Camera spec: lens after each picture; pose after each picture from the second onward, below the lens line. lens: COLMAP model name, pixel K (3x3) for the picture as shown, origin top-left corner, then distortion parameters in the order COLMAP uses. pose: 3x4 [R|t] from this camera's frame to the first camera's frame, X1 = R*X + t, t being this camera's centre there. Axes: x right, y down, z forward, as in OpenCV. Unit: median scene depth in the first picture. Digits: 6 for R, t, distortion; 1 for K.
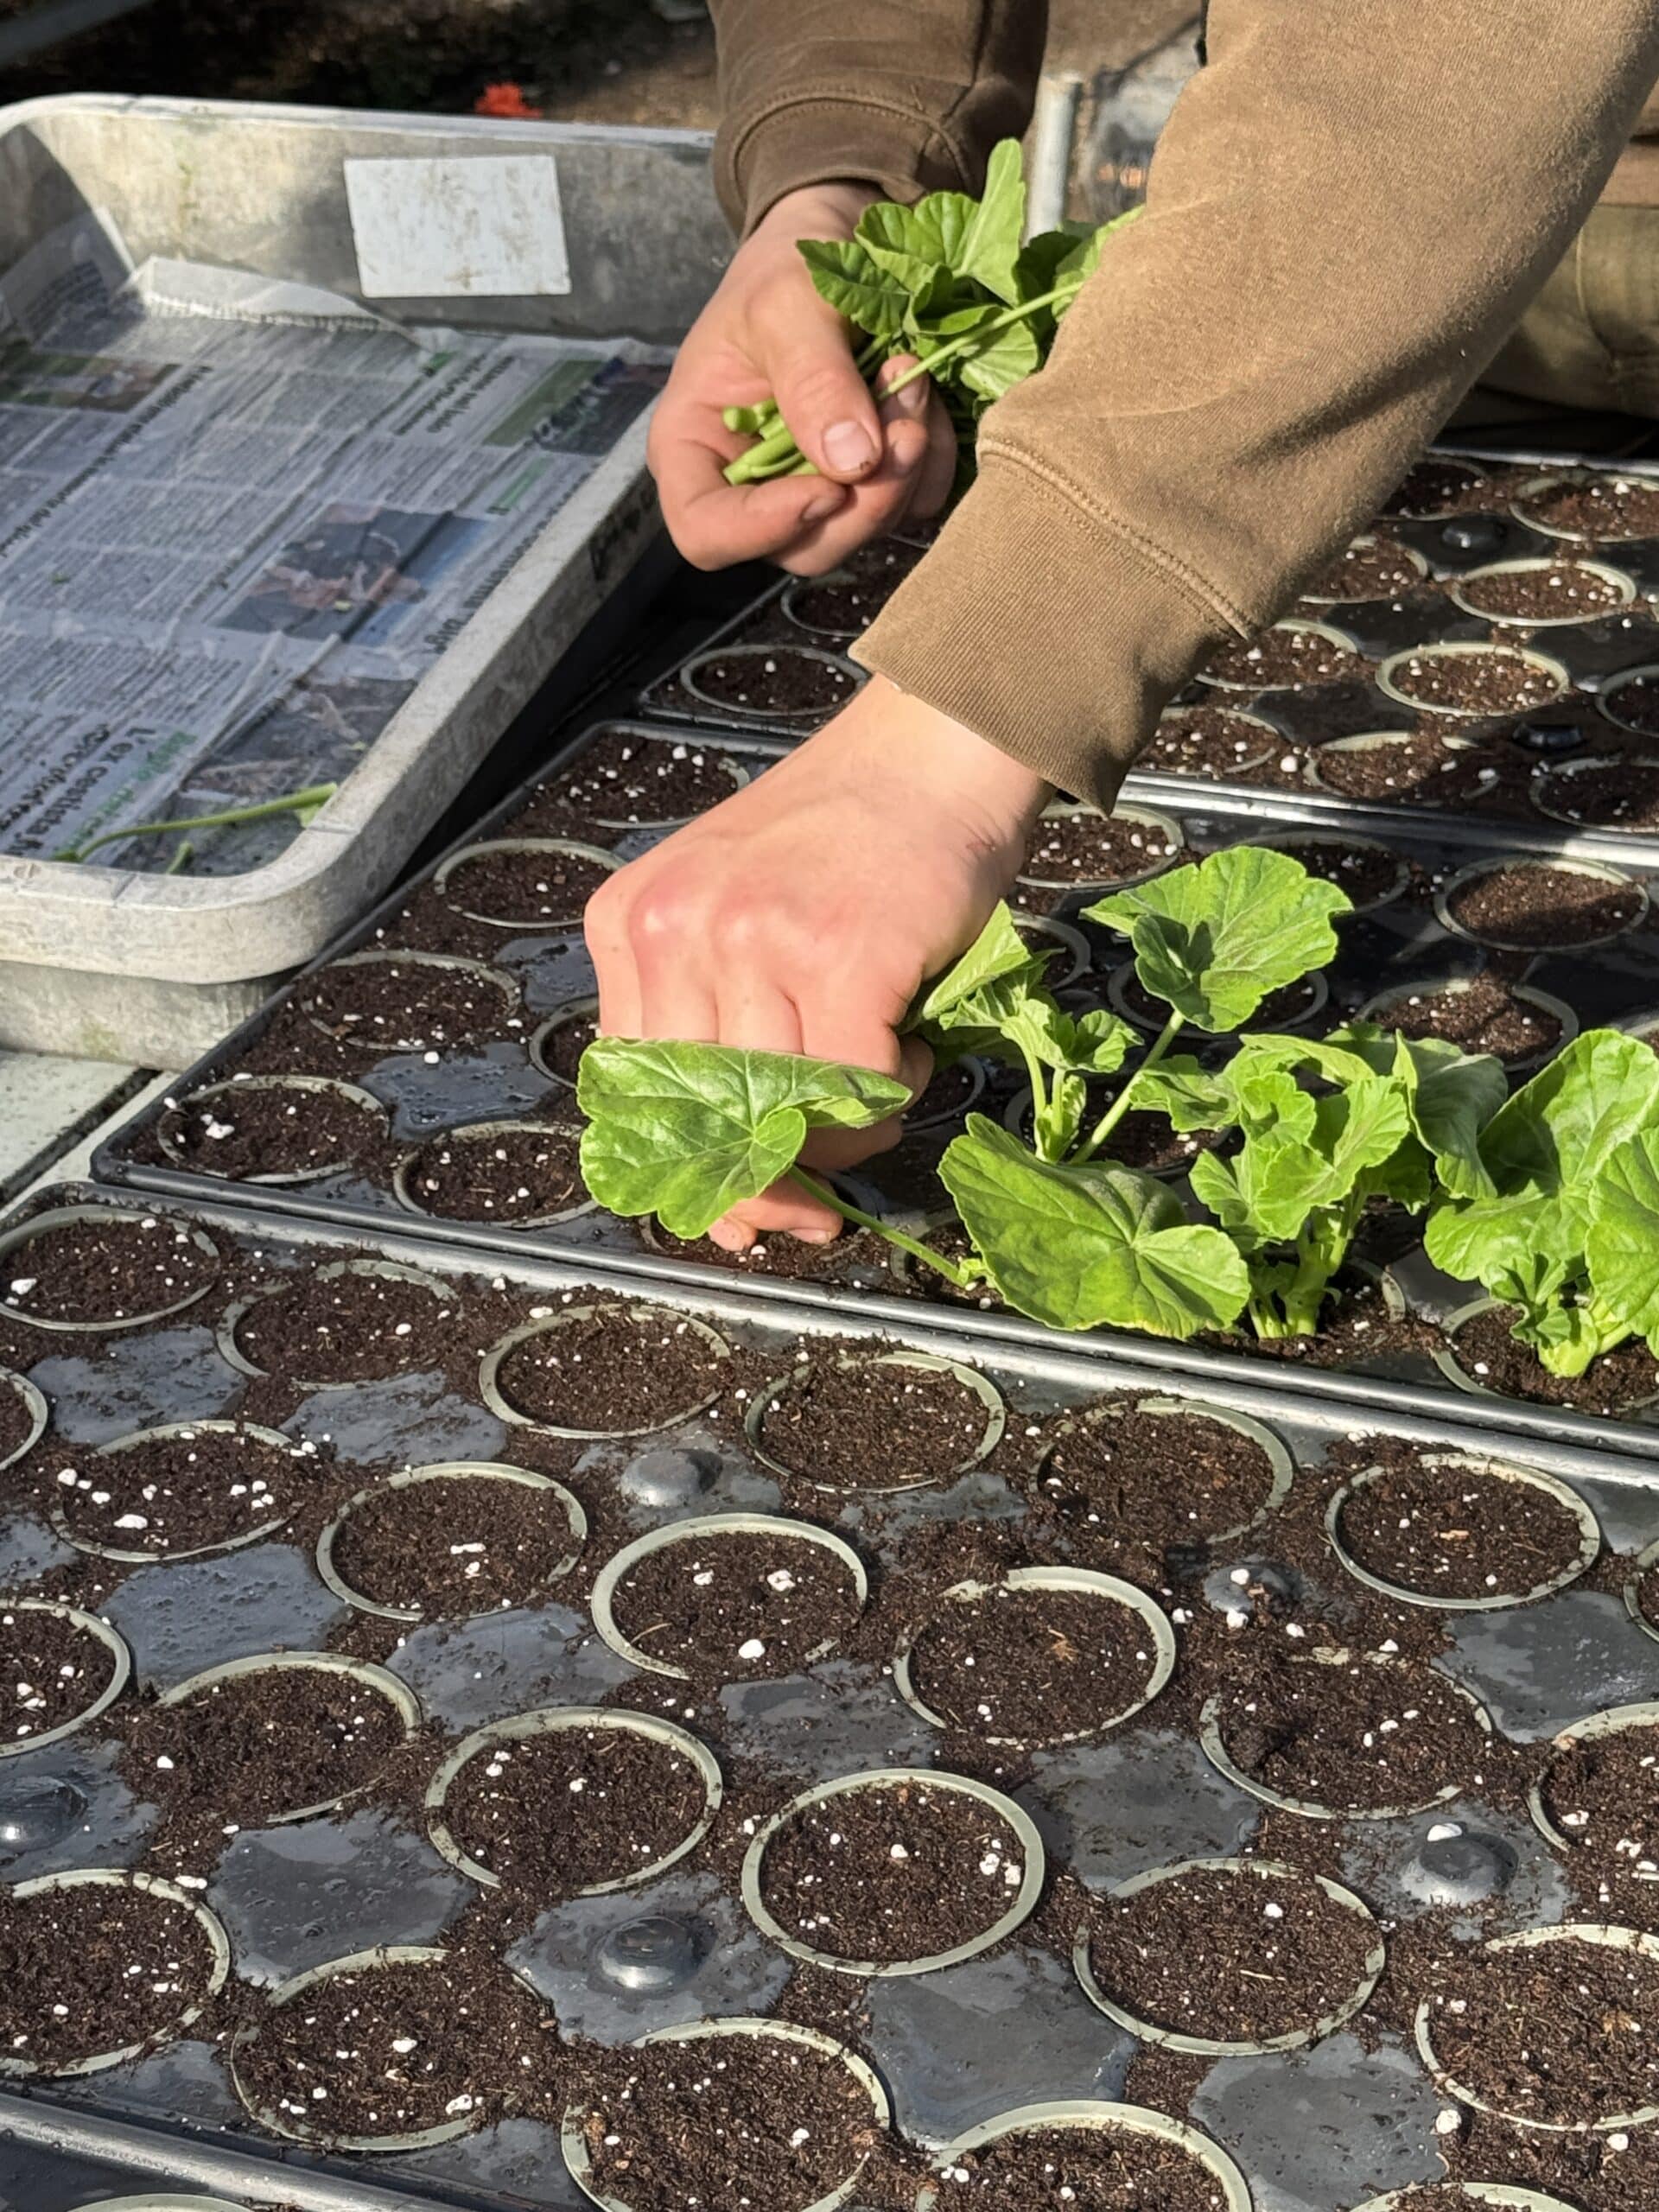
lens RADIAL K [[4762.0, 0, 836.7], [0, 4762.0, 1097.4], [0, 0, 1]] dist [0.130660, 0.000000]
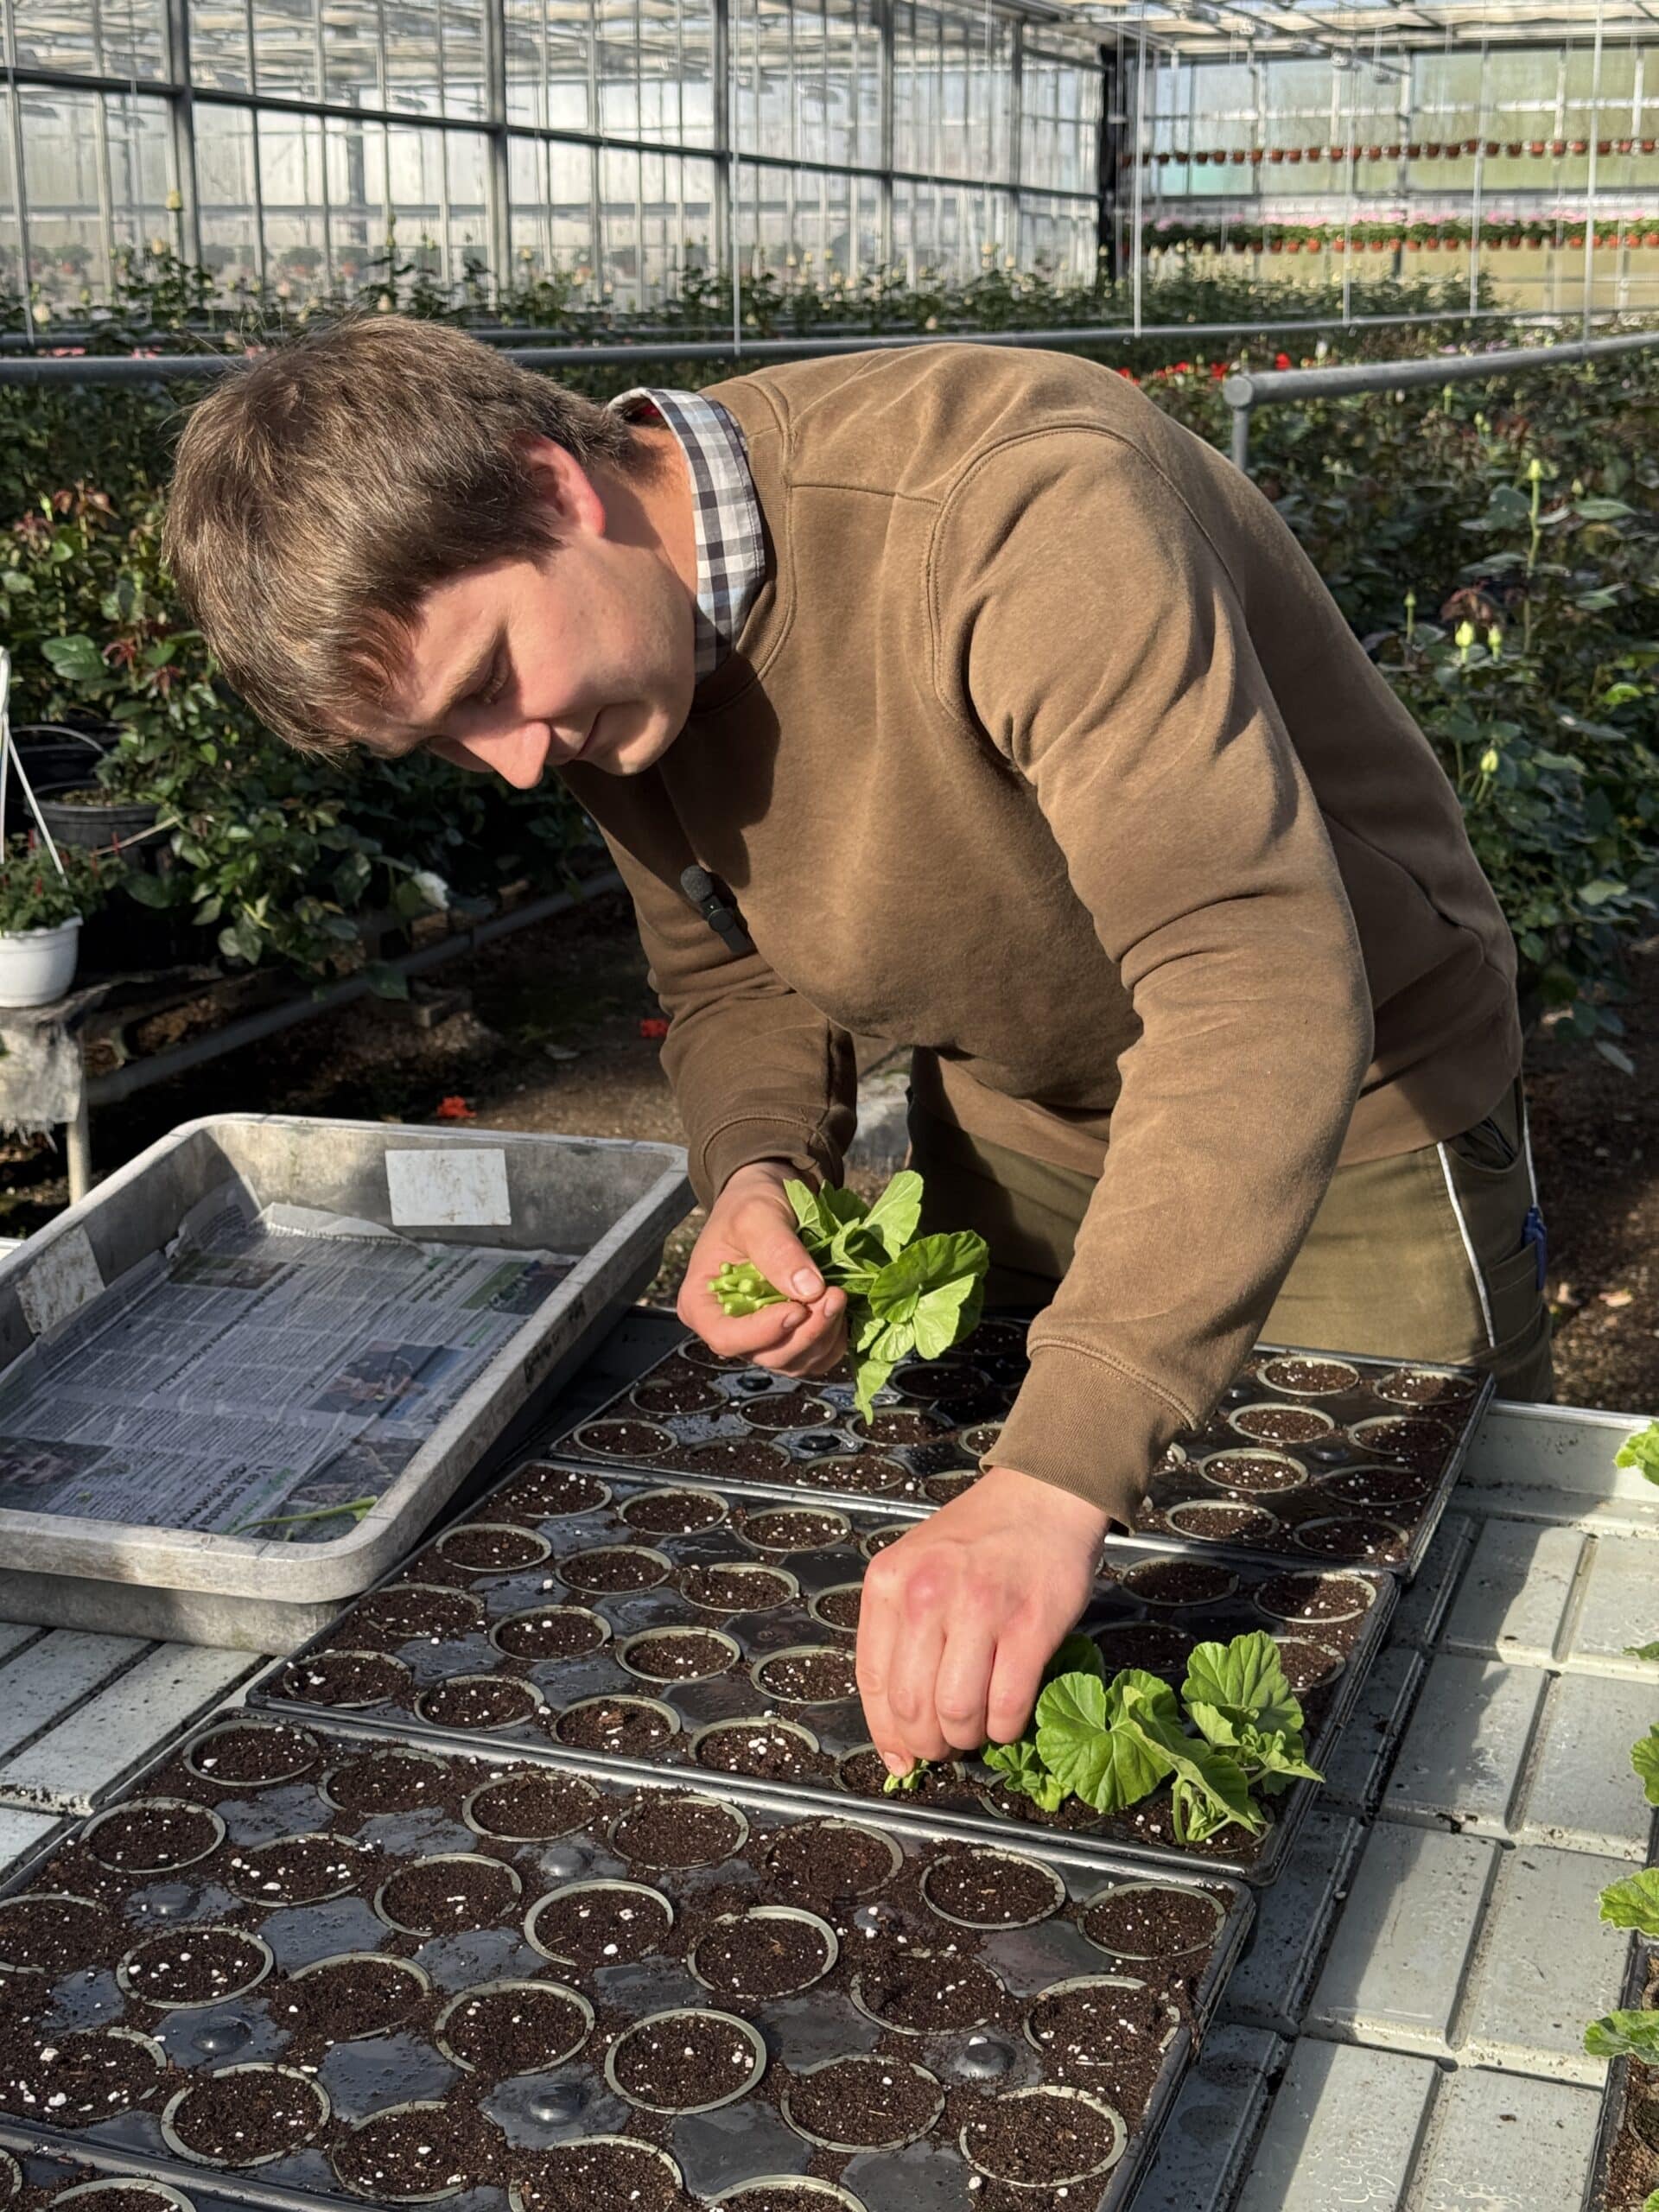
lens RADIAL K [[3075.1, 0, 814.8], [0, 3075.1, 1096.1], [0, 0, 1]] dist [0.126477, 0.000000]
pose [[0.998547, 0.015085, 0.051741, -0.005552], [-0.004075, 0.978412, -0.206621, 0.036624], [-0.053741, 0.206110, 0.977052, -0.233961]]
